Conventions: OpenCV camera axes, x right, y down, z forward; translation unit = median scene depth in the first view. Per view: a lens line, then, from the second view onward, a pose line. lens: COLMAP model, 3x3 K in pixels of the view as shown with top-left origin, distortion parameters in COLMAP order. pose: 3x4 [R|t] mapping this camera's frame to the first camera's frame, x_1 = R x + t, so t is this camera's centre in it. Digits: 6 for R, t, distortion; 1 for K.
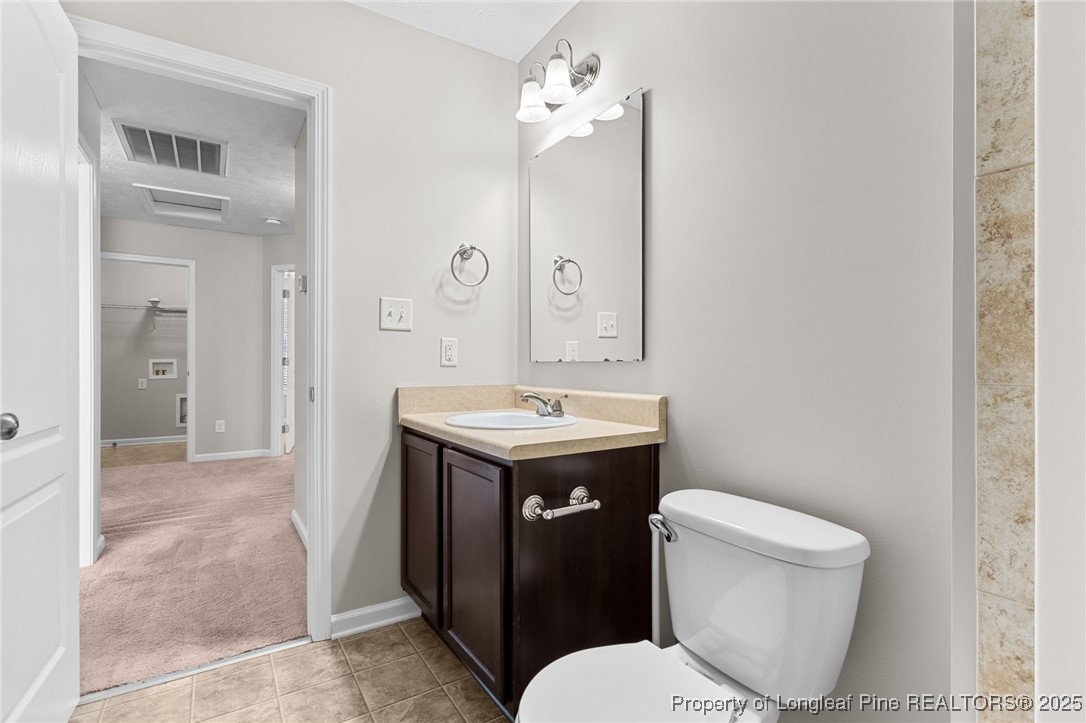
lens RADIAL K [[542.1, 0, 549.1], [0, 542.1, 363.5], [0, 0, 1]] dist [0.006003, -0.000344]
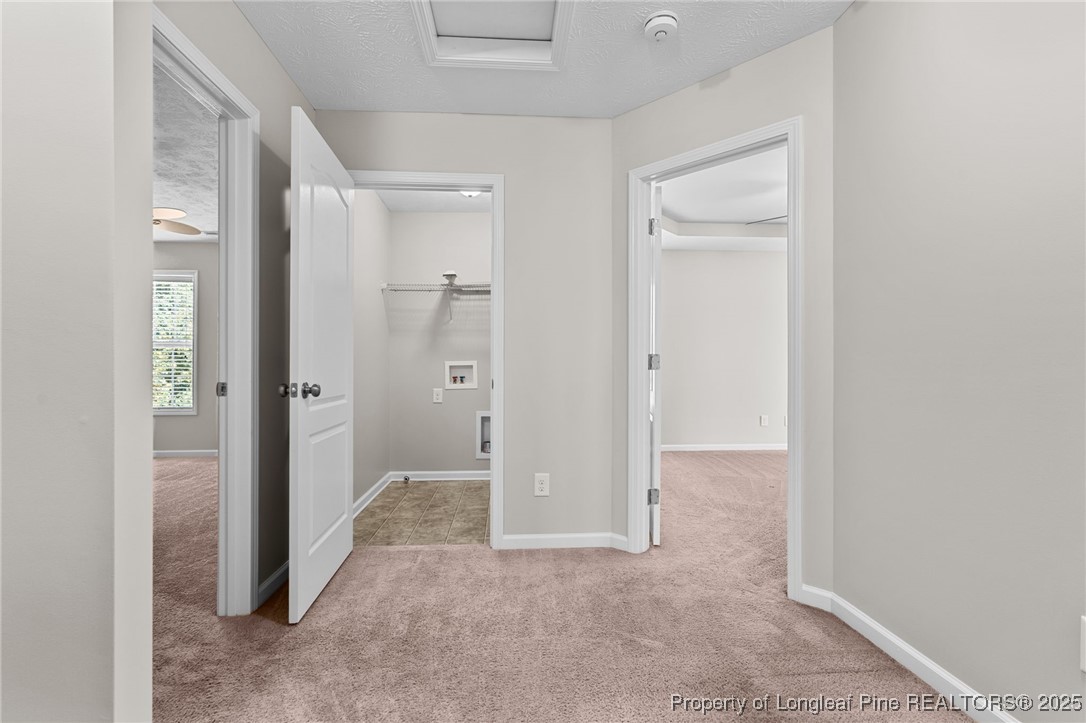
lens RADIAL K [[542.1, 0, 542.3], [0, 542.1, 364.3], [0, 0, 1]] dist [0.006003, -0.000344]
pose [[0.881819, -0.005207, -0.471559, -0.290229], [0.002013, 0.999971, -0.007278, 0.001922], [0.471583, 0.005468, 0.881804, 0.435524]]
